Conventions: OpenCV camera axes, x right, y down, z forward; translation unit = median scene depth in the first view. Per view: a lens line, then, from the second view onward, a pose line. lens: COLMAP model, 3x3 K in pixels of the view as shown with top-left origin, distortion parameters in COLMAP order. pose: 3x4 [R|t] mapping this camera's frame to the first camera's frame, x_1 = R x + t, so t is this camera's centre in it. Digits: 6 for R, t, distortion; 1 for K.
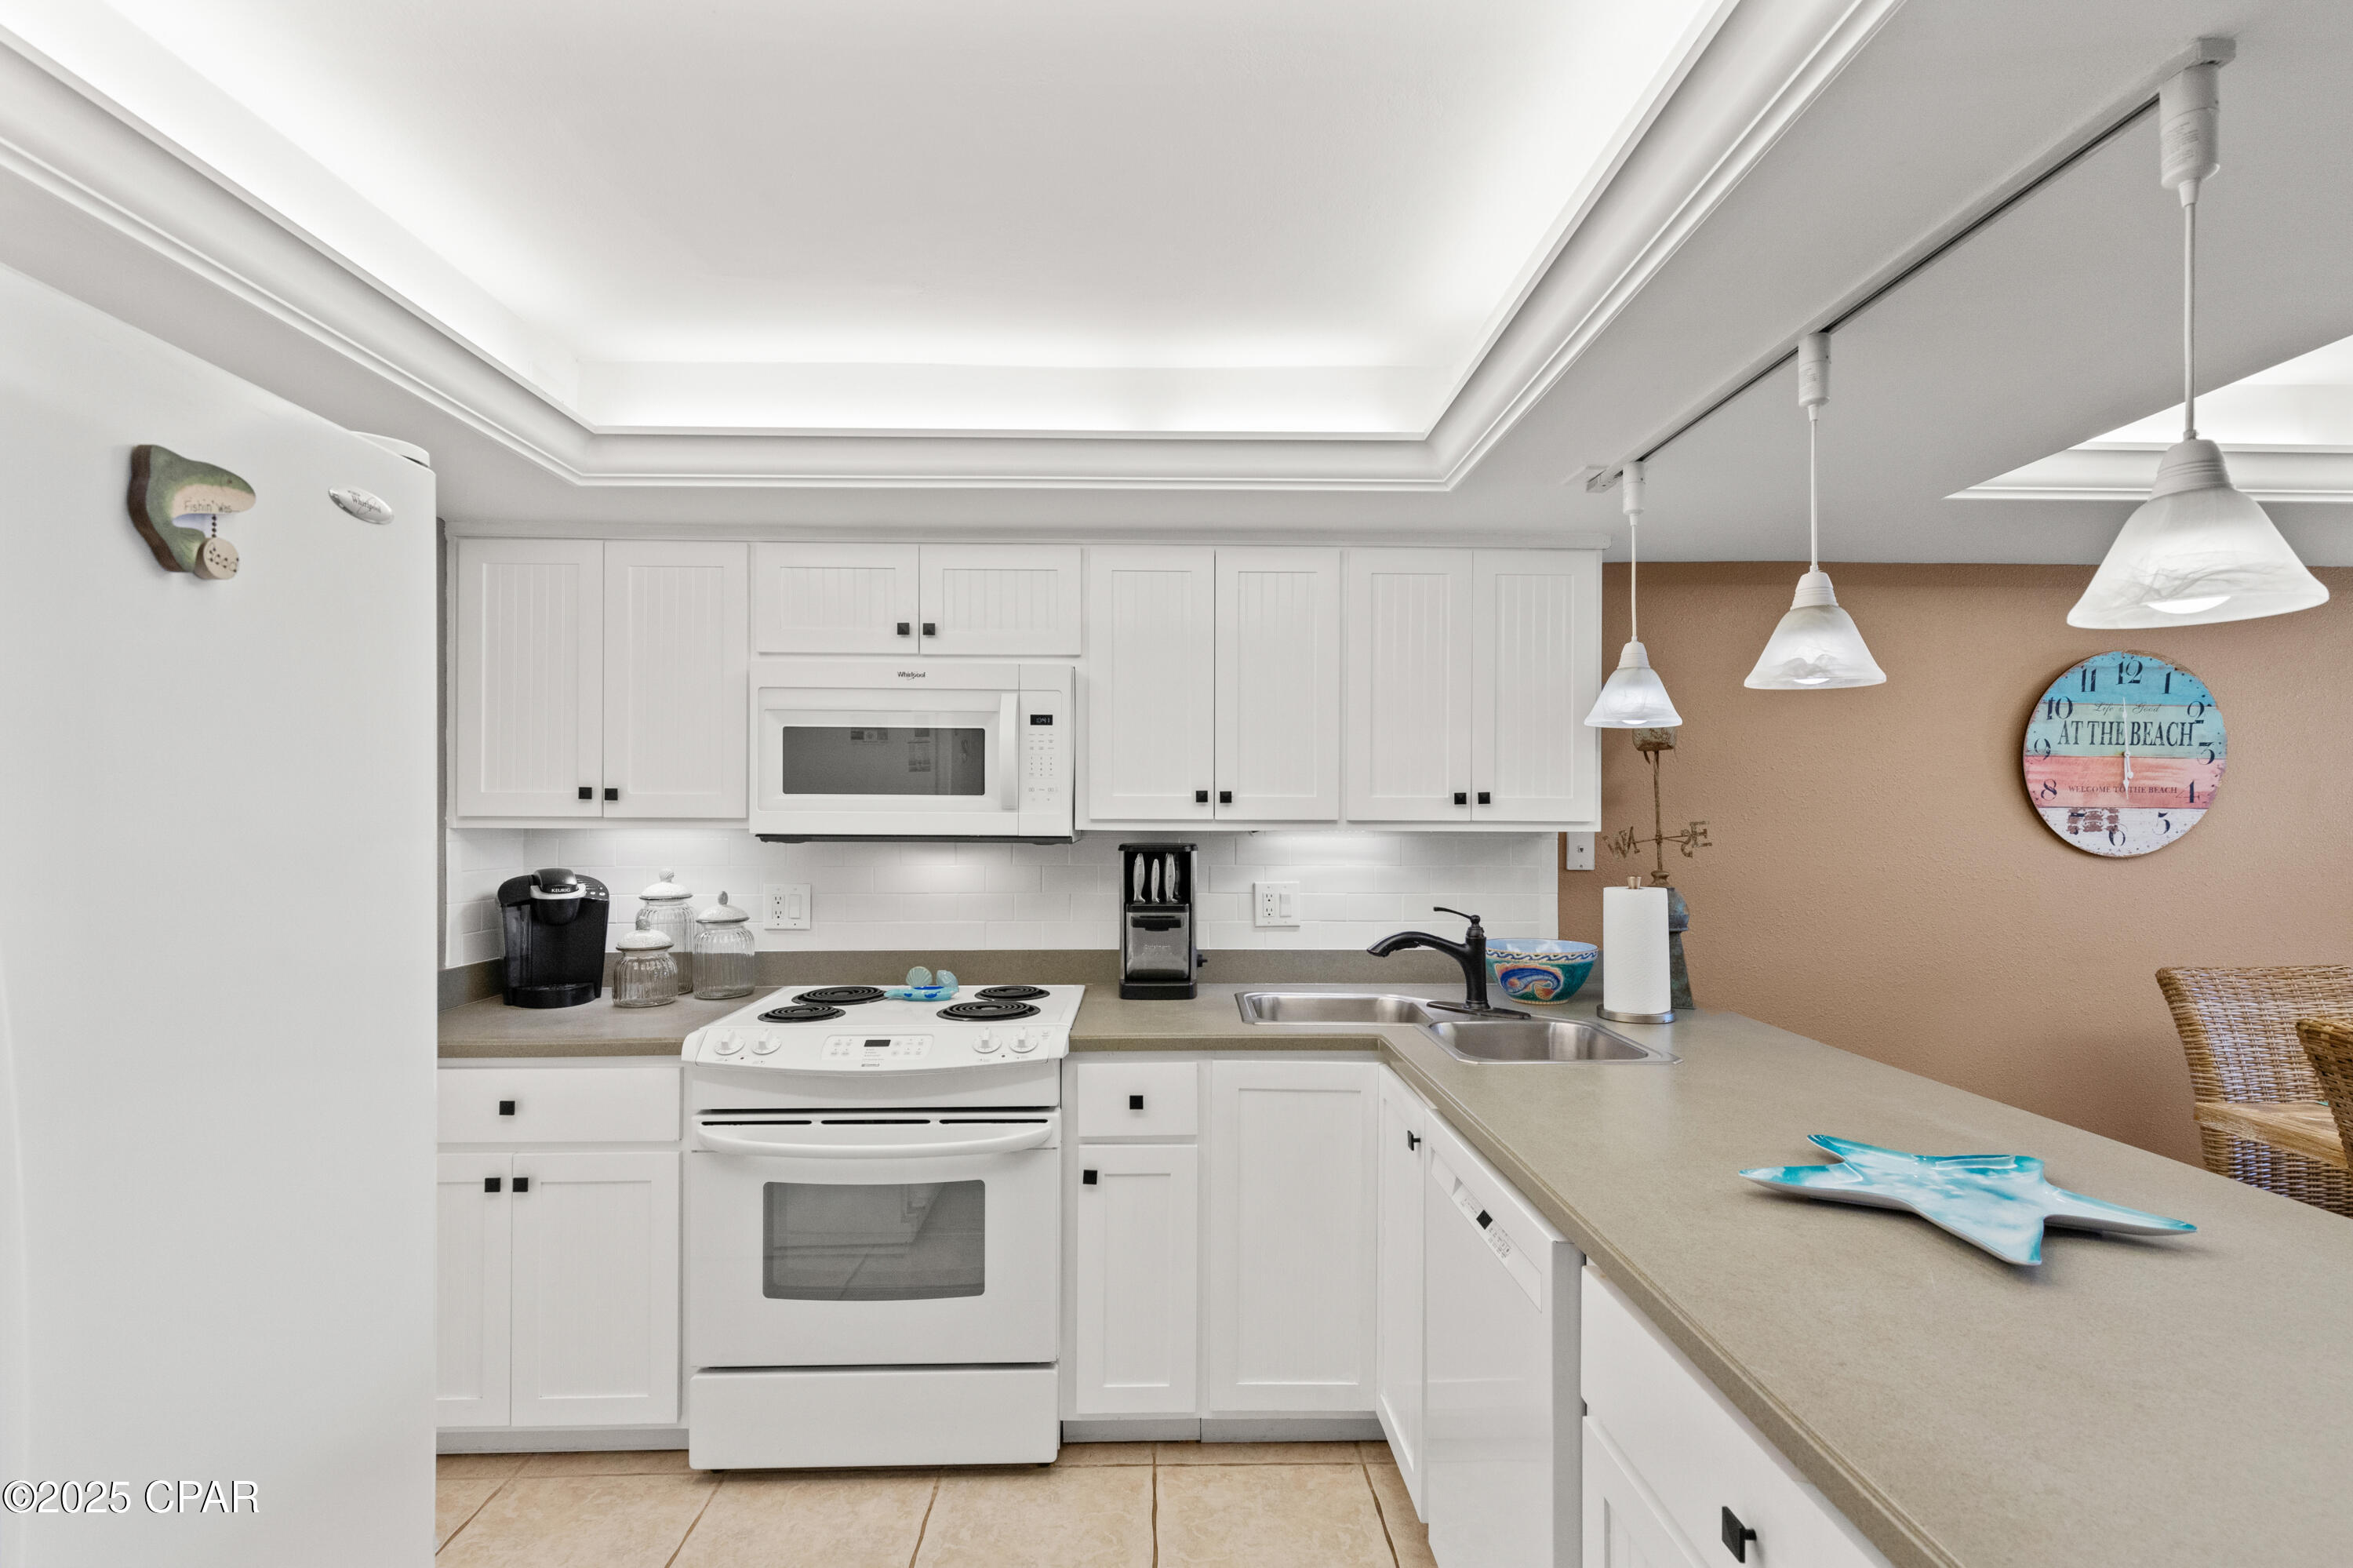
lens RADIAL K [[1073.5, 0, 1175.0], [0, 1073.5, 807.8], [0, 0, 1]] dist [0.004961, 0.000721]
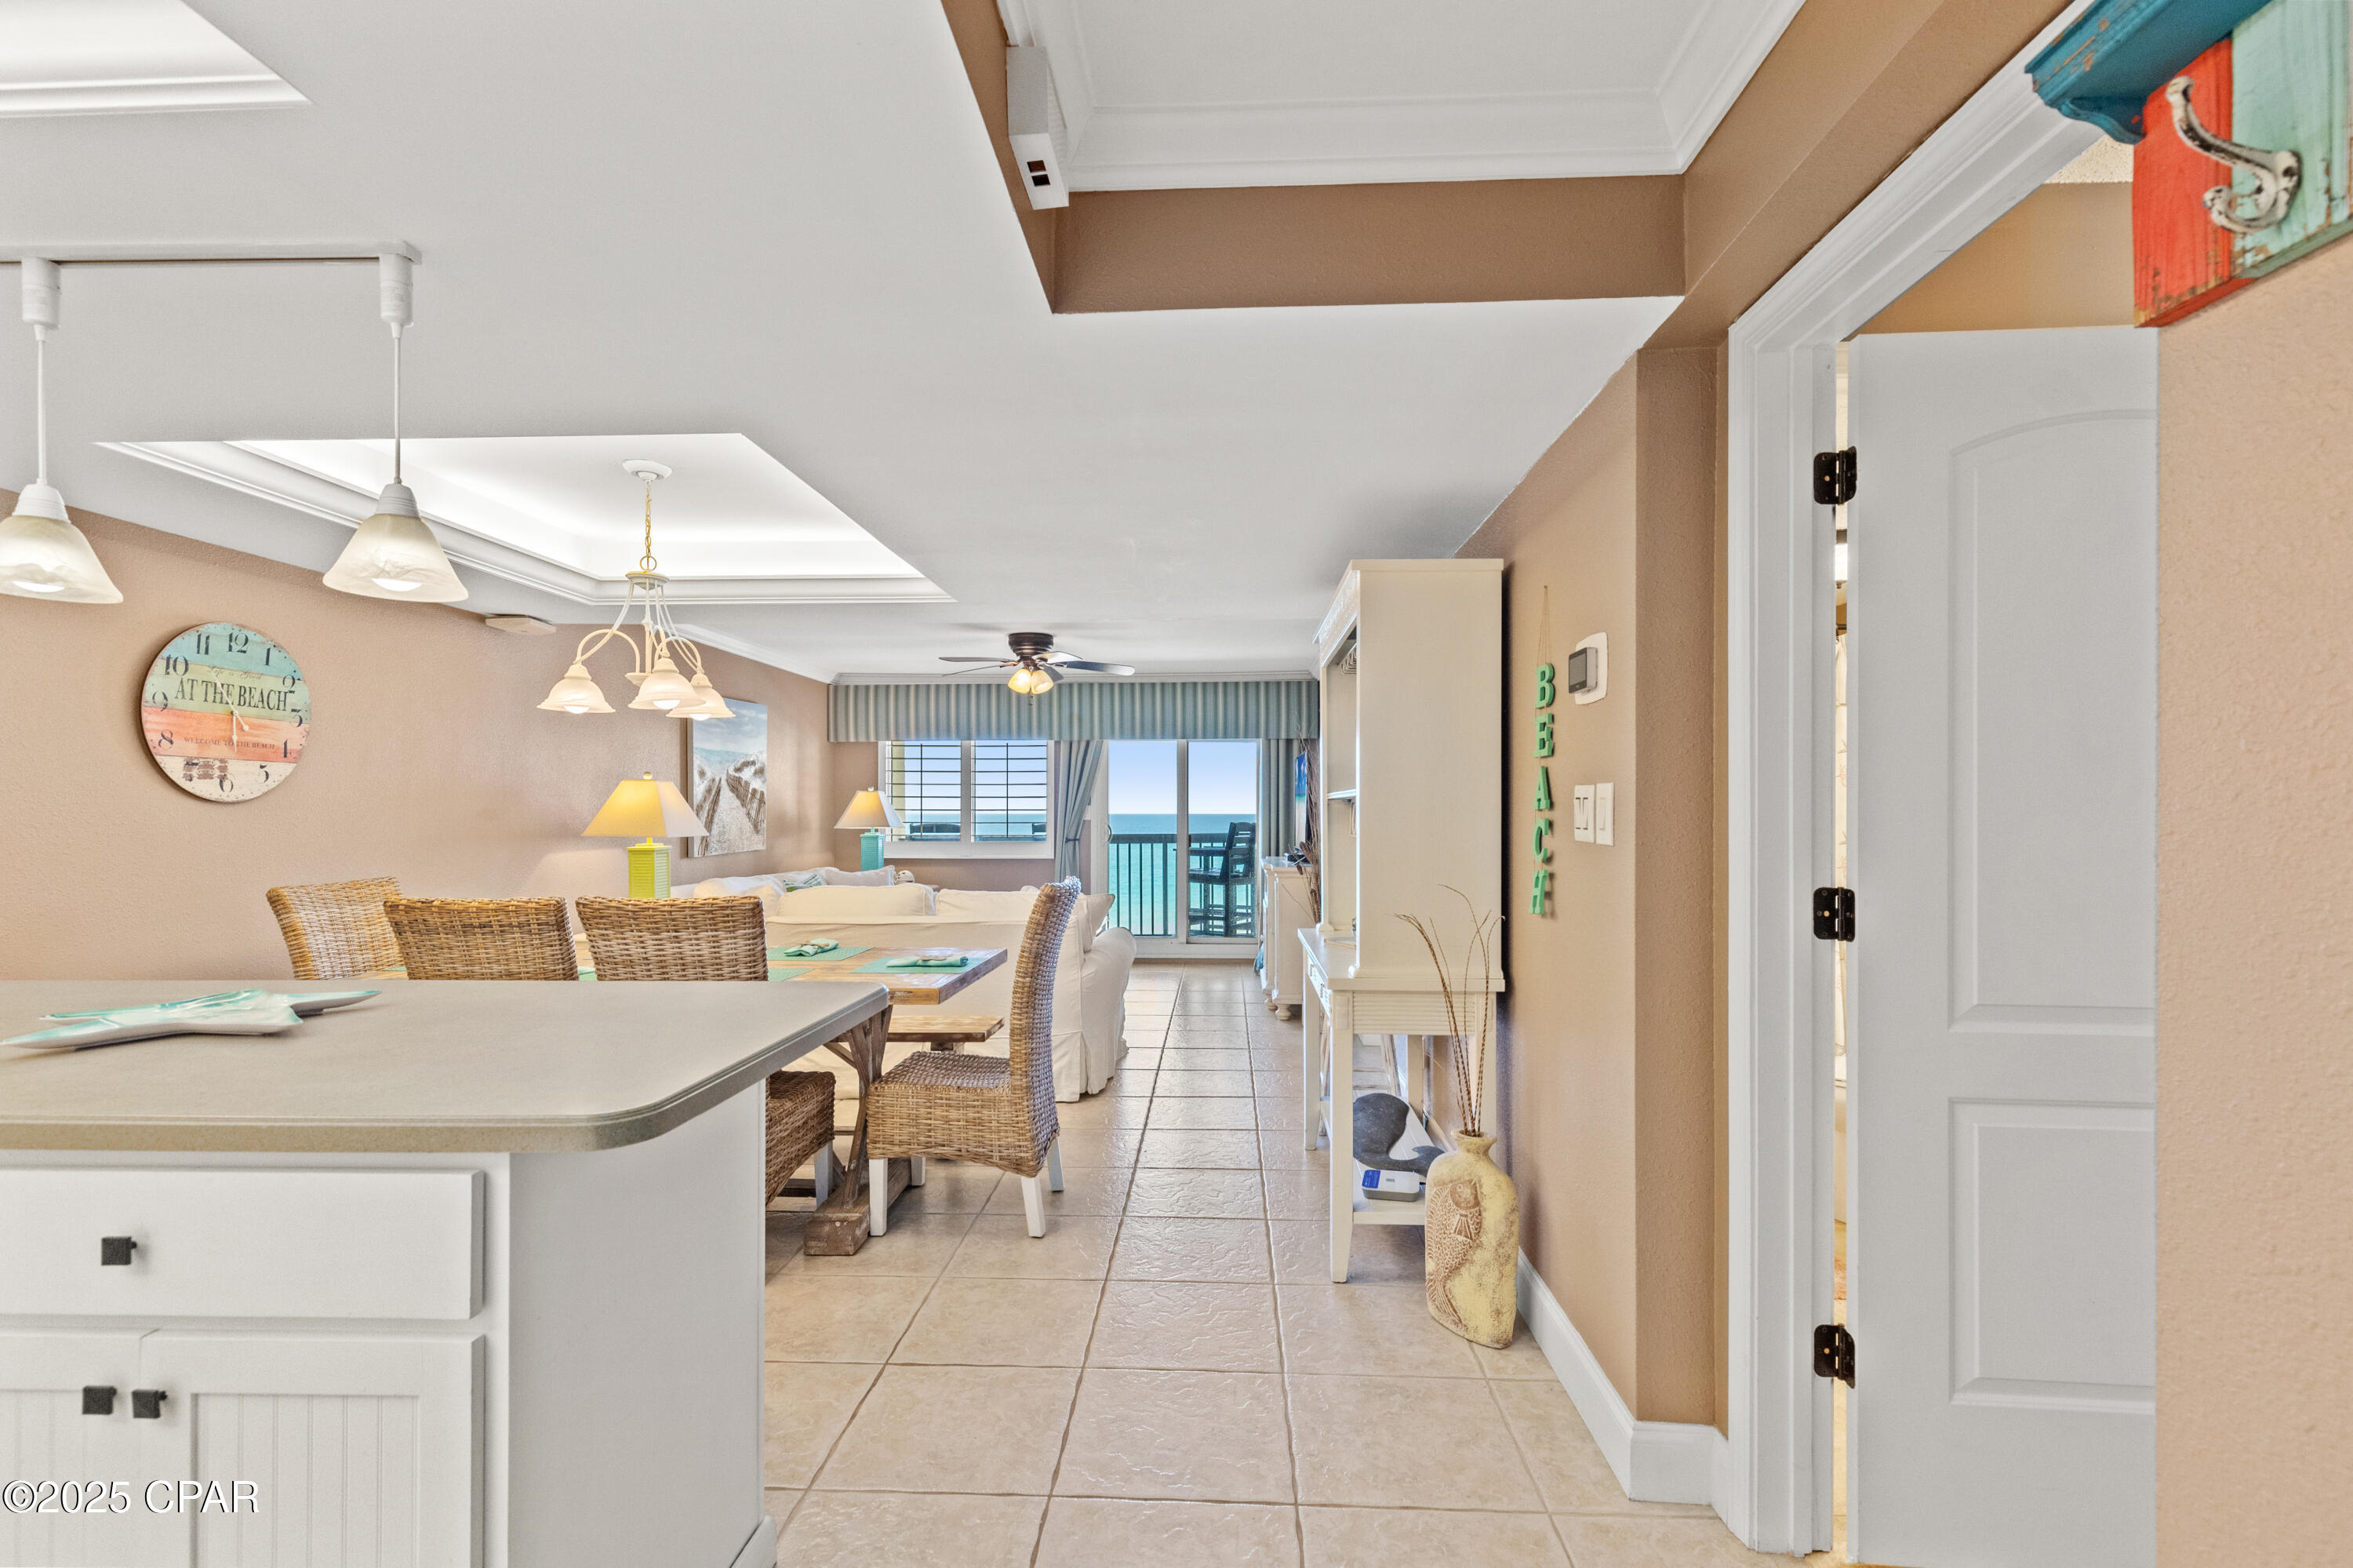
lens RADIAL K [[1073.5, 0, 1180.3], [0, 1073.5, 805.8], [0, 0, 1]] dist [0.004961, 0.000721]
pose [[0.074859, 0.001678, 0.997193, -0.252507], [-0.004755, 0.999988, -0.001326, 0.060483], [-0.997183, -0.004642, 0.074866, -0.127457]]
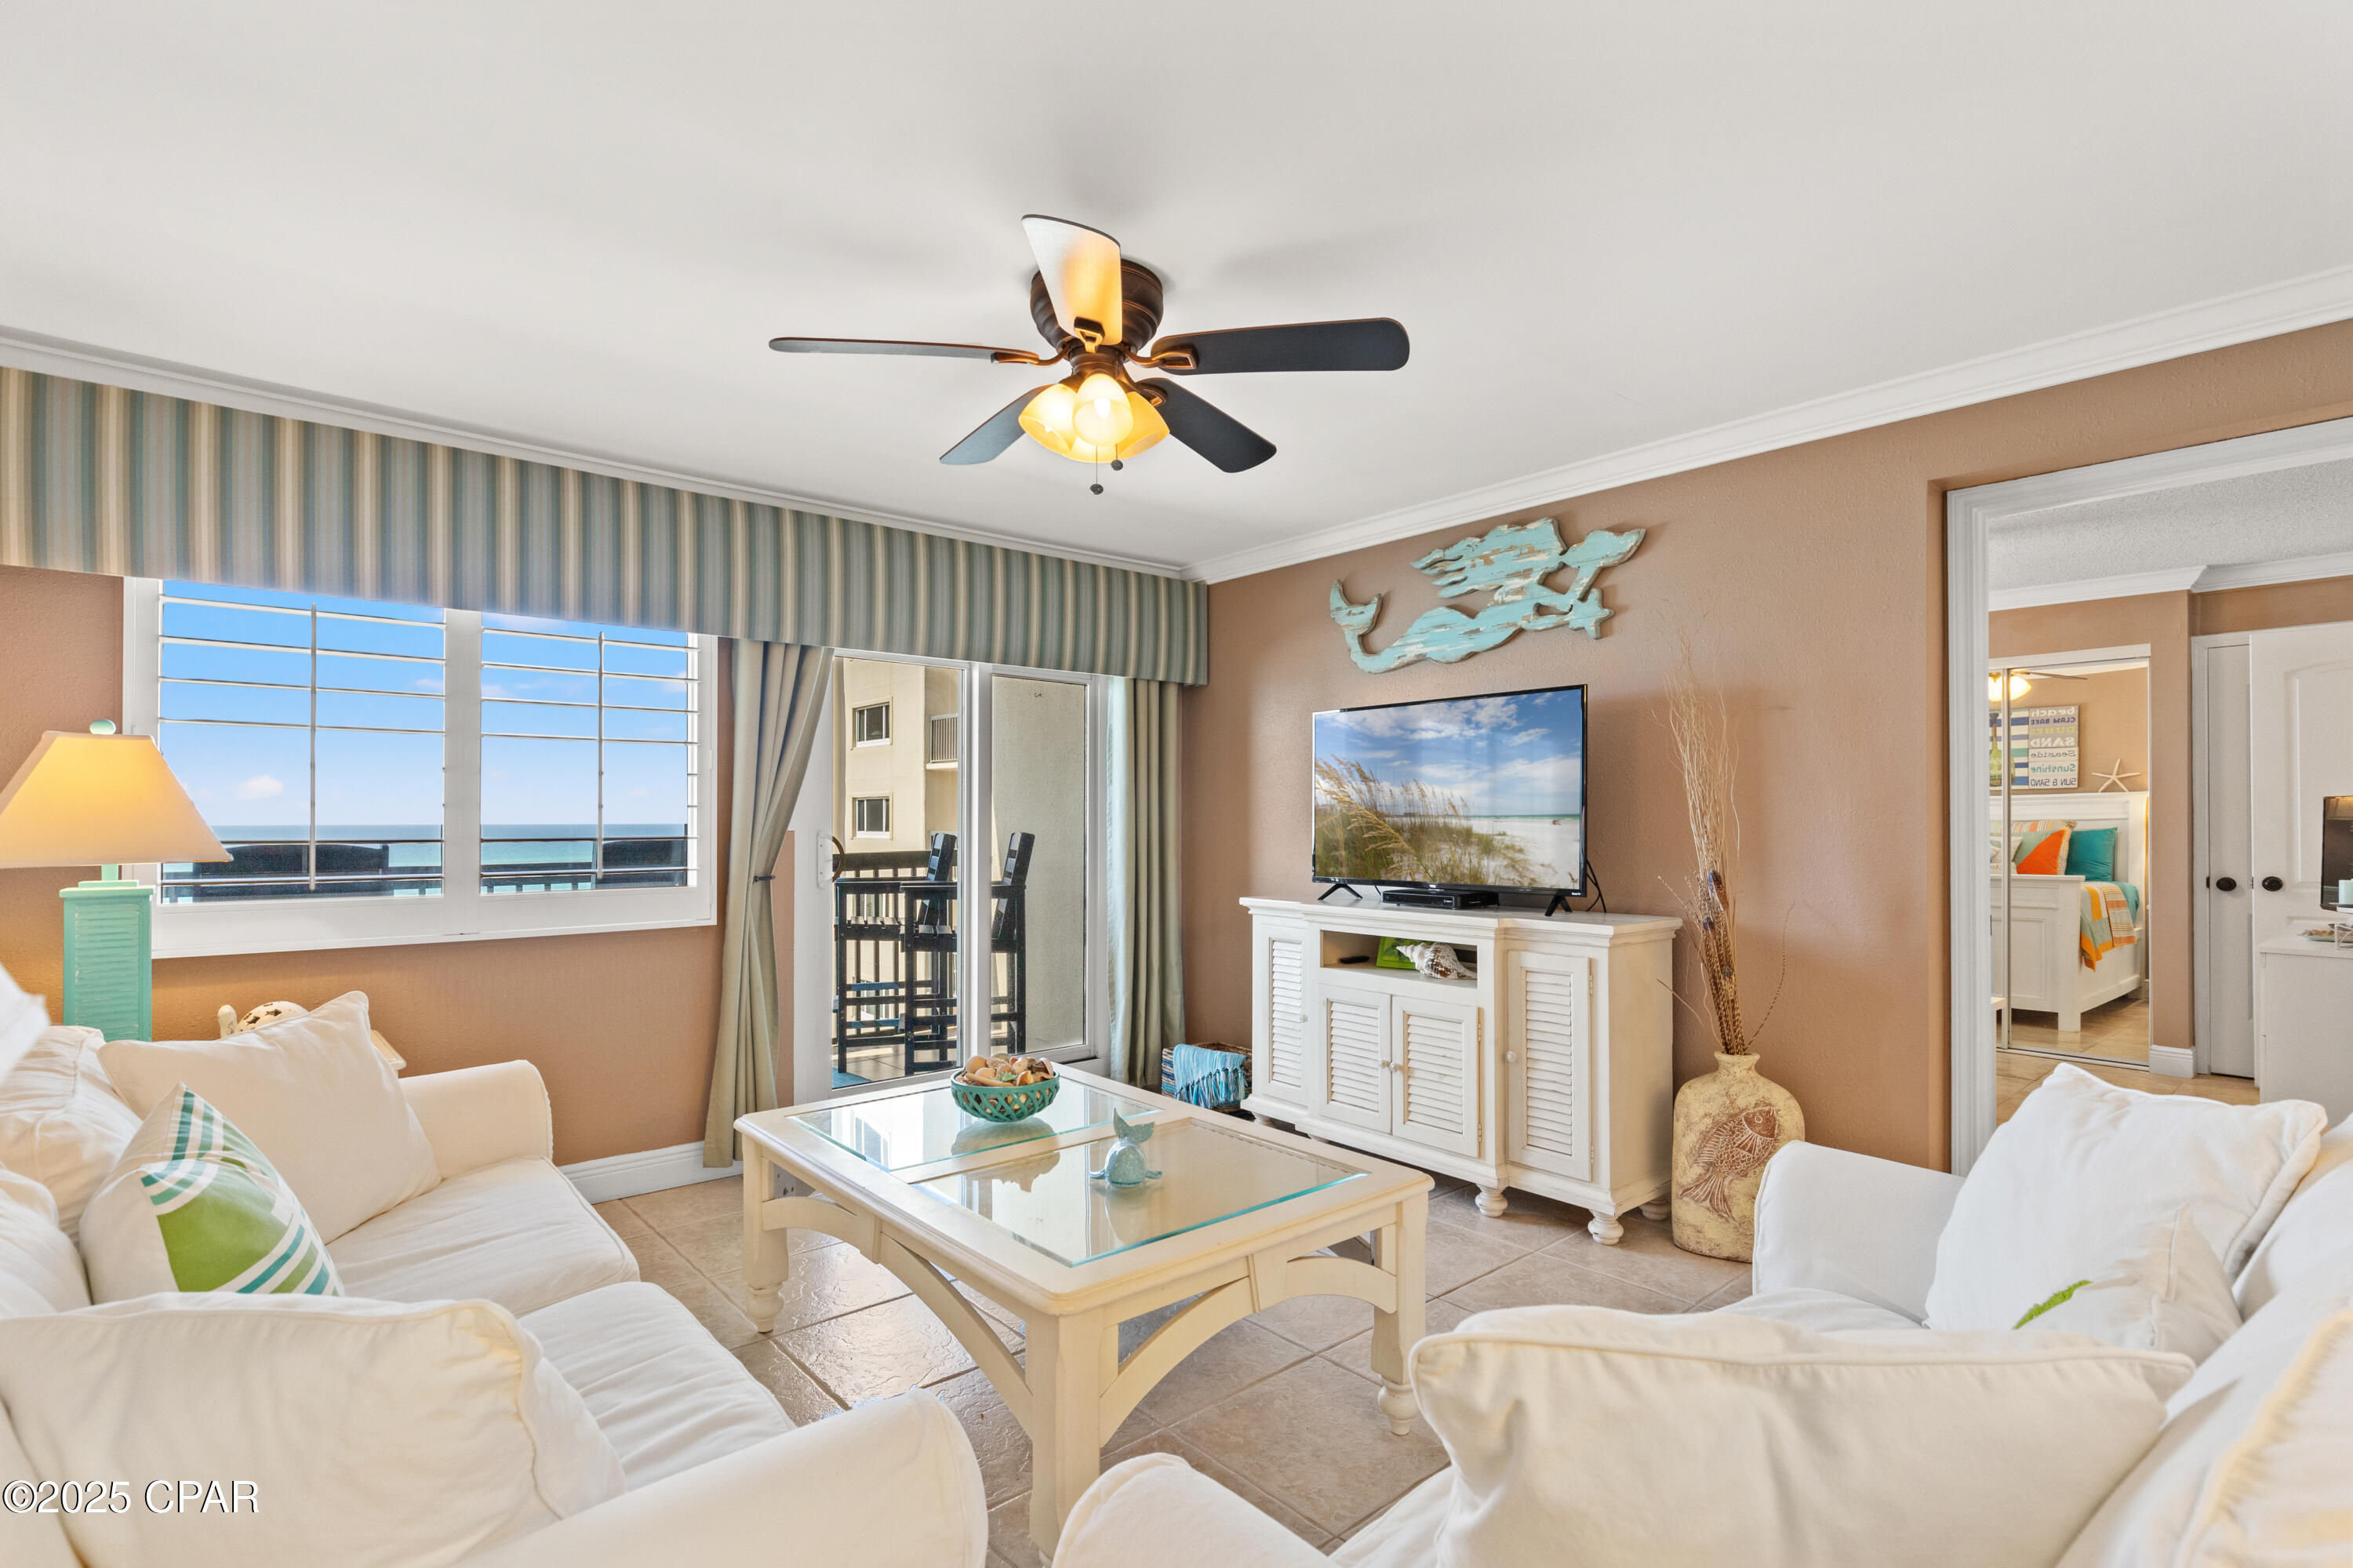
lens RADIAL K [[1106.0, 0, 1179.7], [0, 1106.0, 810.9], [0, 0, 1]] dist [-0.002016, -0.000836]
pose [[-0.630361, 0.004414, 0.776289, 1.788077], [-0.004841, 0.999942, -0.009616, 0.089576], [-0.776287, -0.009819, -0.630303, 1.078673]]
